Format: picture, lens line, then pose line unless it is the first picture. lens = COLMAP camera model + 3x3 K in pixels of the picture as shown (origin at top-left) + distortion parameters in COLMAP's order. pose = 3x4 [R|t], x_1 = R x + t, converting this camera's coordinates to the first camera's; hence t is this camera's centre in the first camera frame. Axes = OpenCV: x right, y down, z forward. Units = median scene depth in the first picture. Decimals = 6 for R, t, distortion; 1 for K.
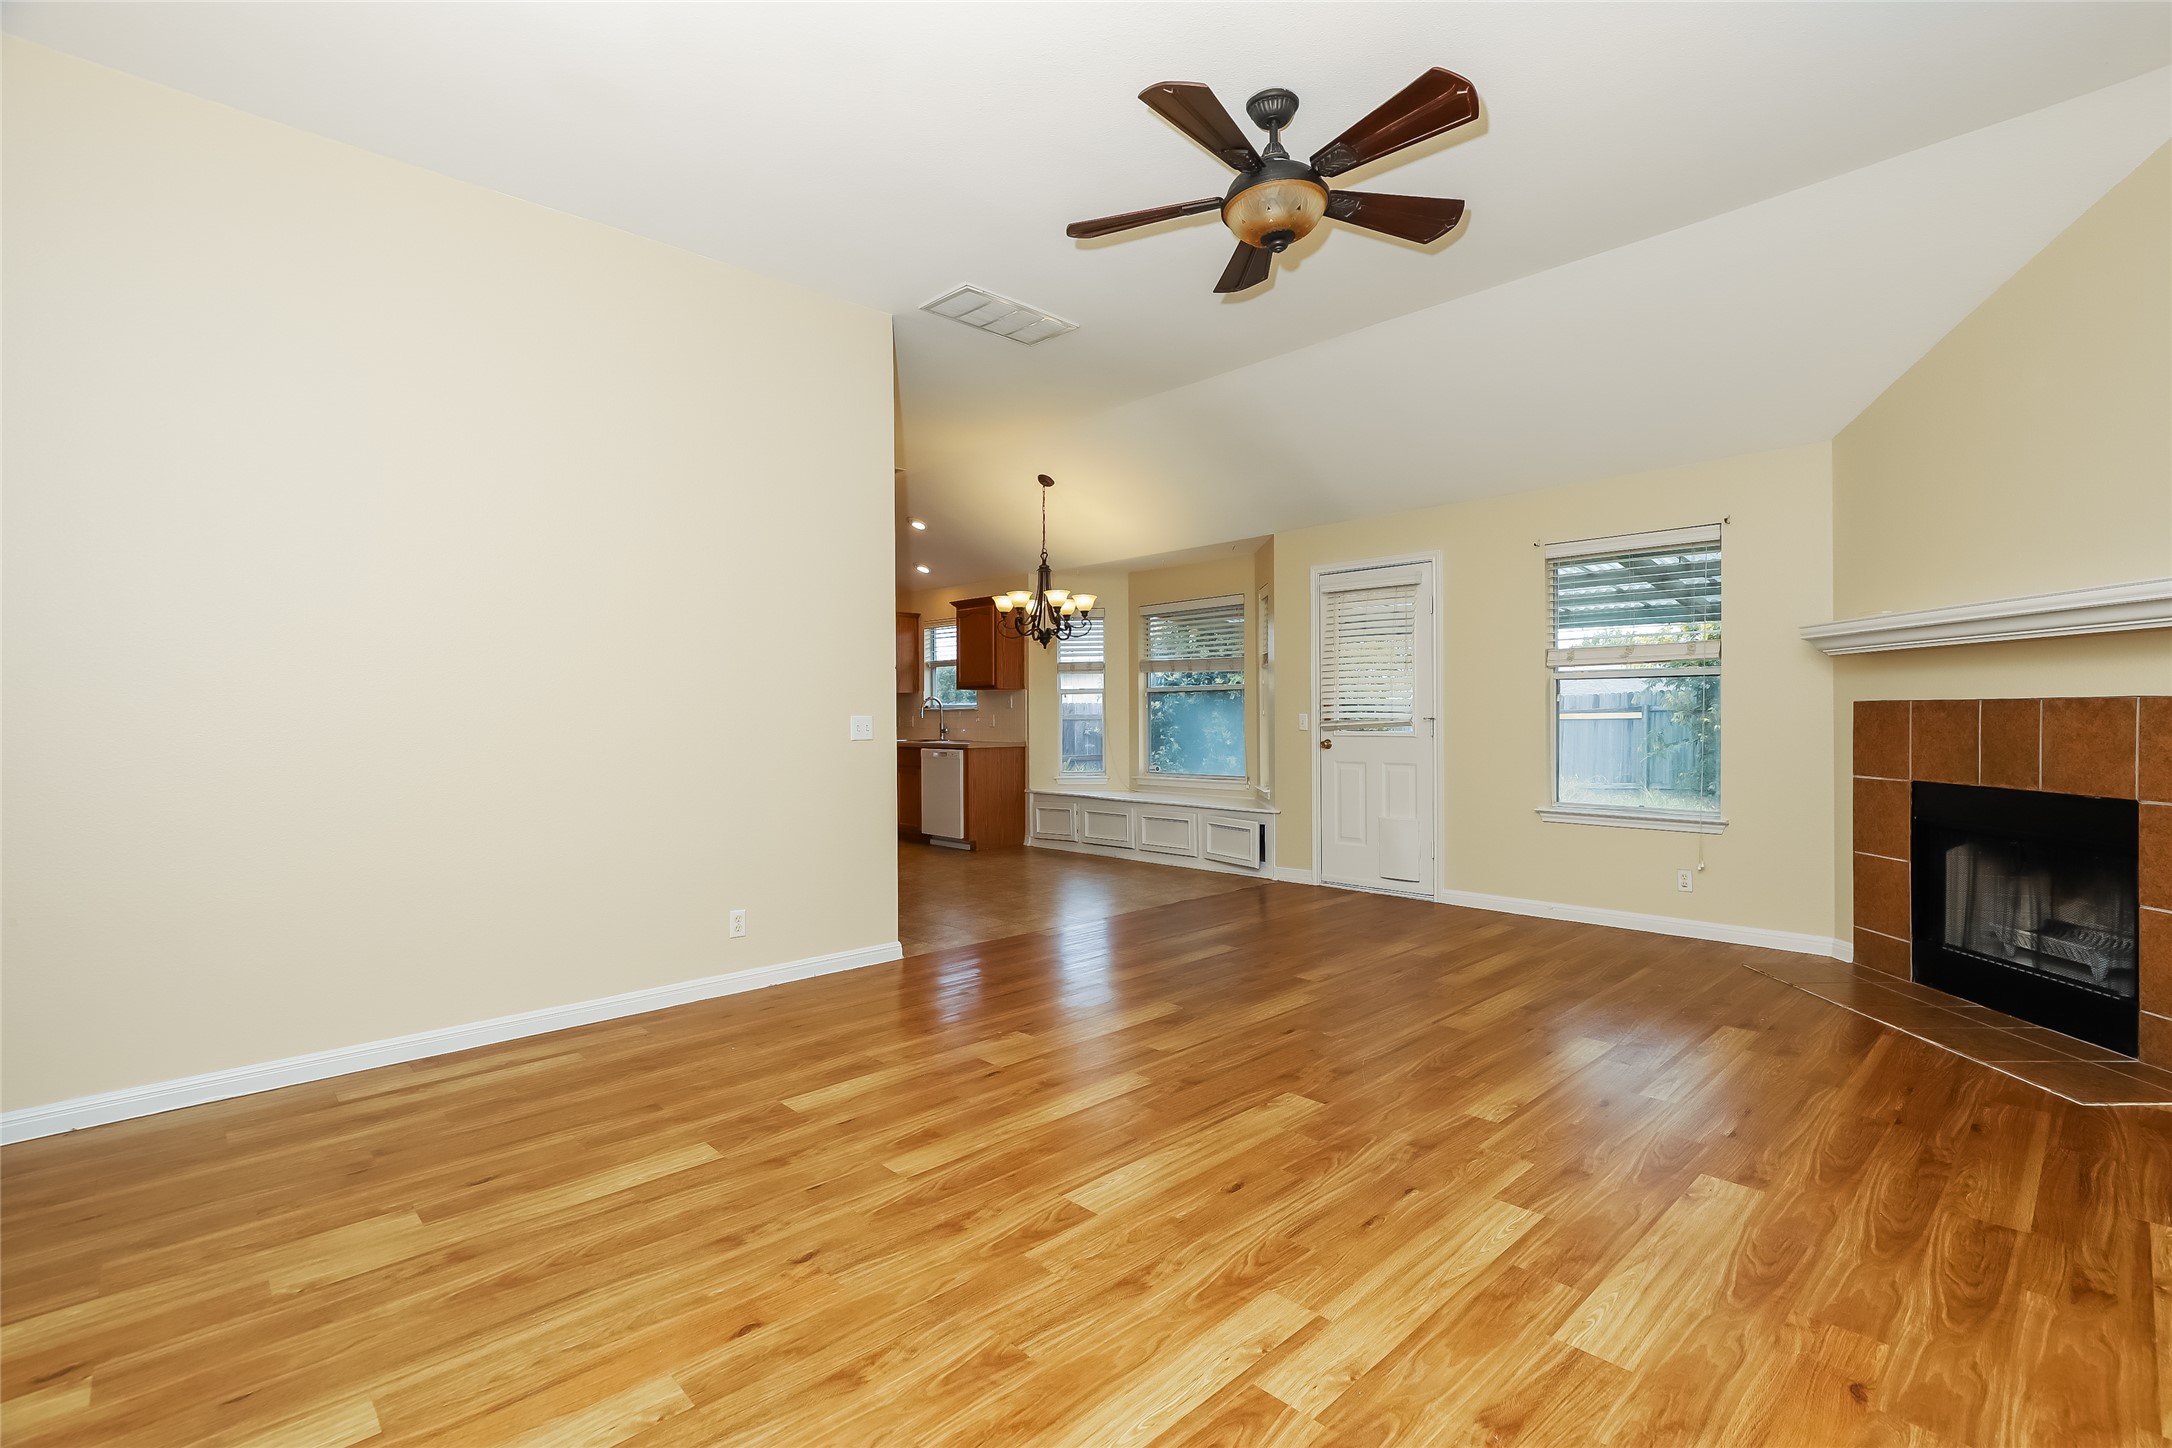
lens RADIAL K [[993.9, 0, 1083.1], [0, 993.9, 718.3], [0, 0, 1]] dist [0.002406, 0.000152]
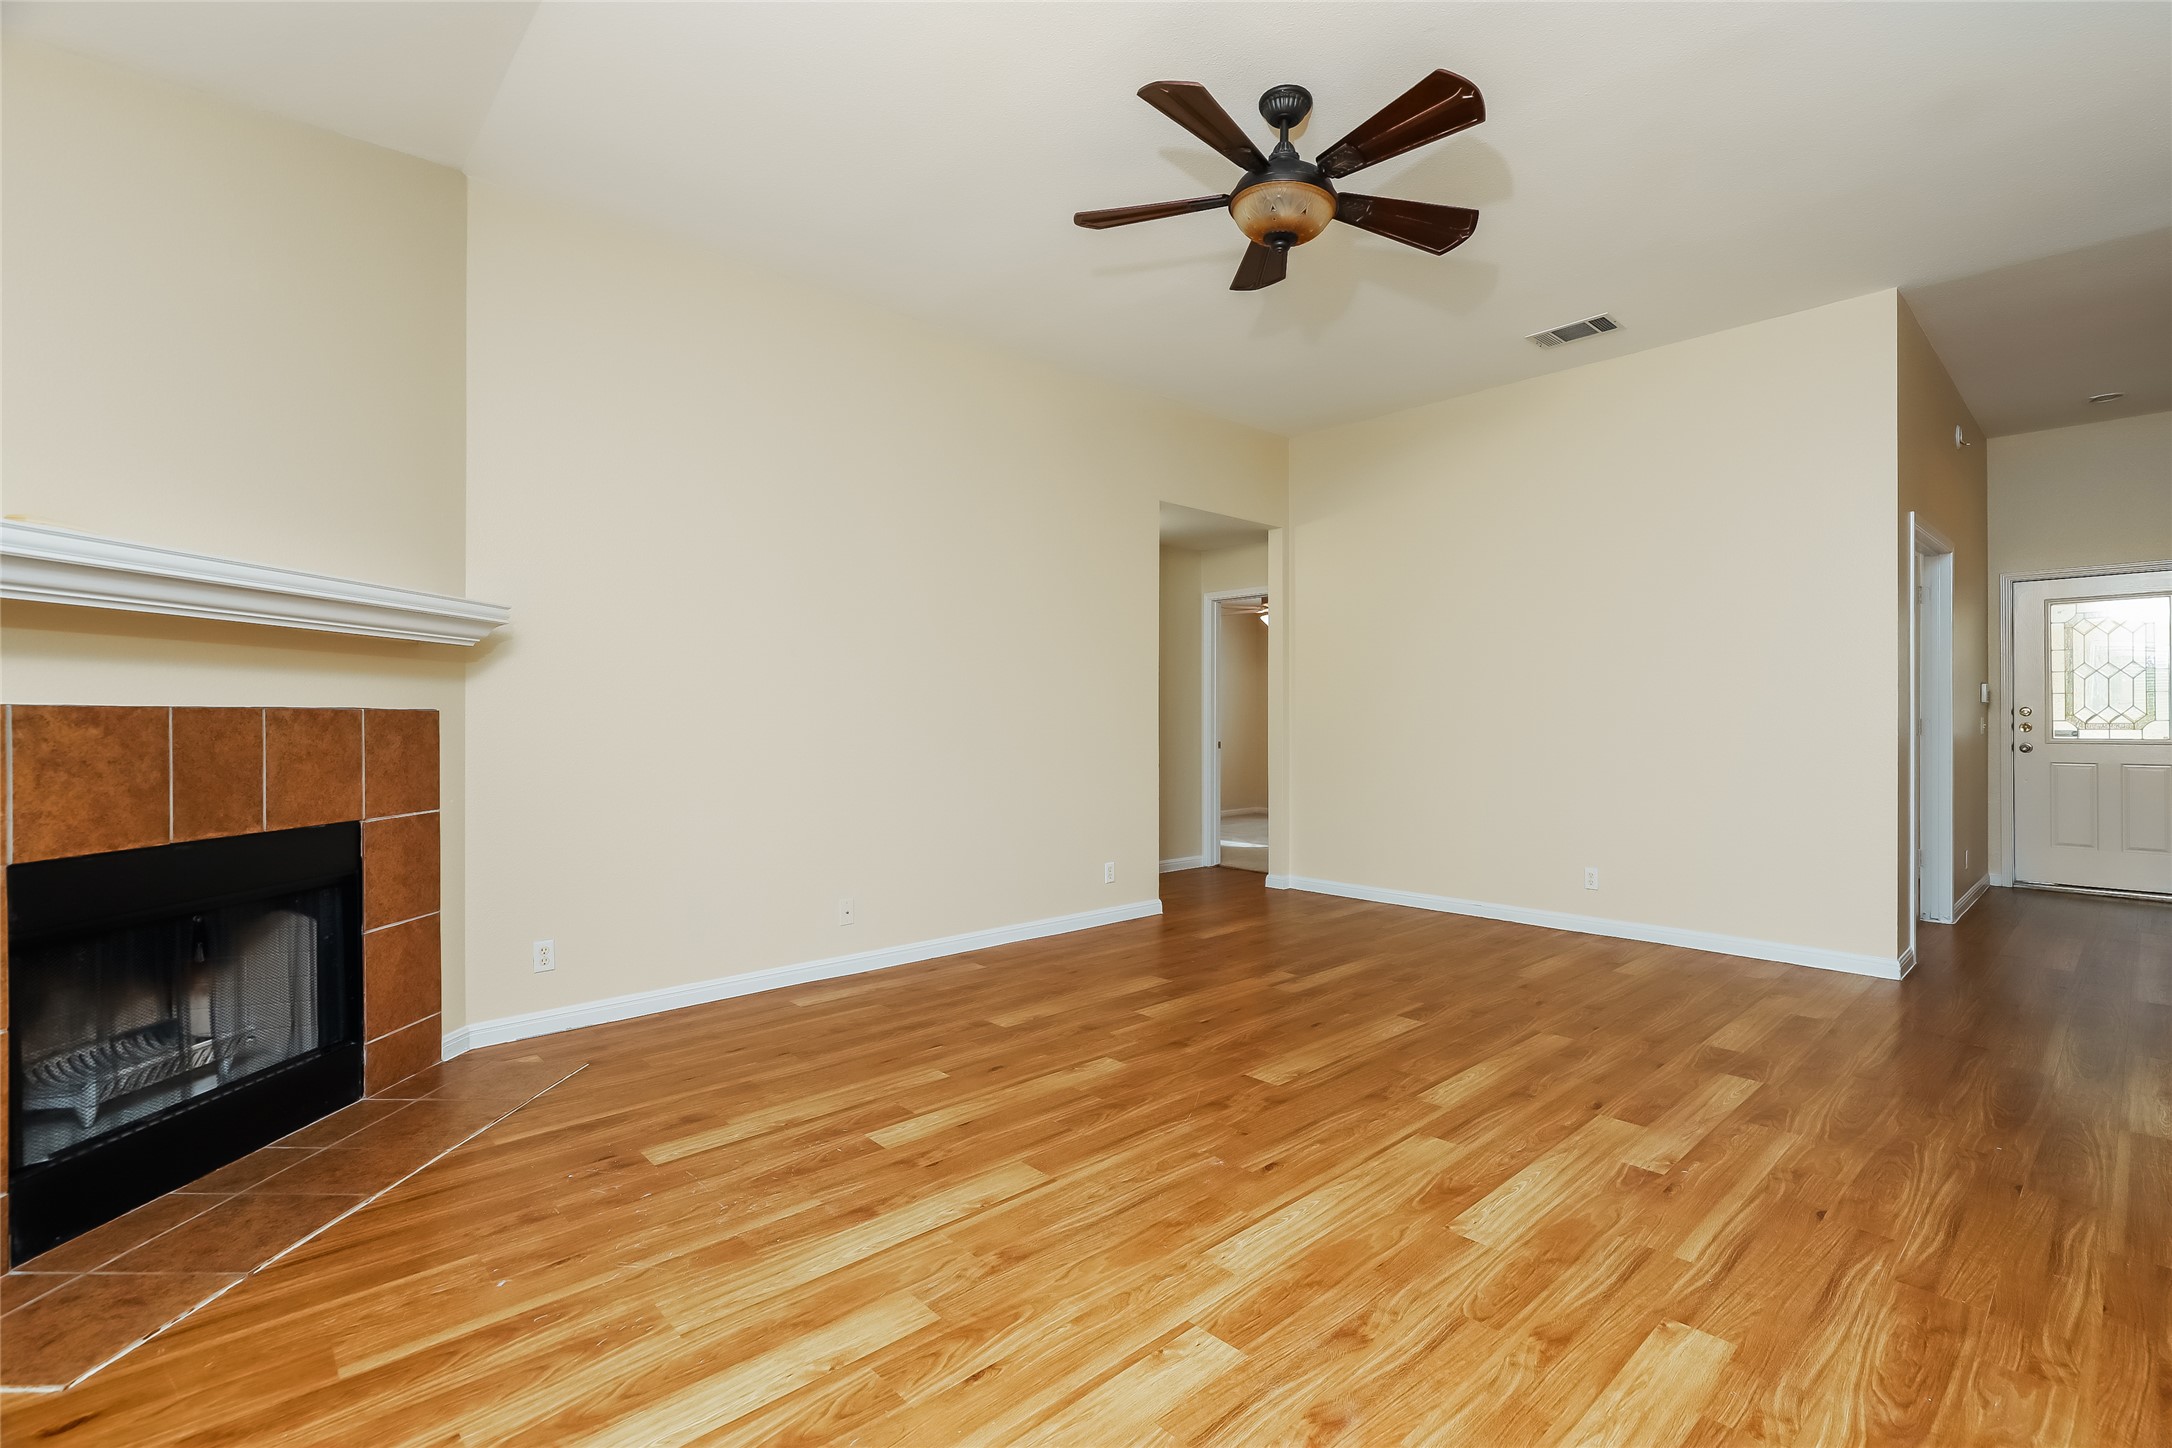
lens RADIAL K [[993.9, 0, 1089.1], [0, 993.9, 721.3], [0, 0, 1]] dist [0.002406, 0.000152]
pose [[-0.999907, 0.008567, 0.010593, 0.352799], [0.008677, 0.999909, 0.010361, -0.012811], [-0.010504, 0.010452, -0.999890, 1.848149]]
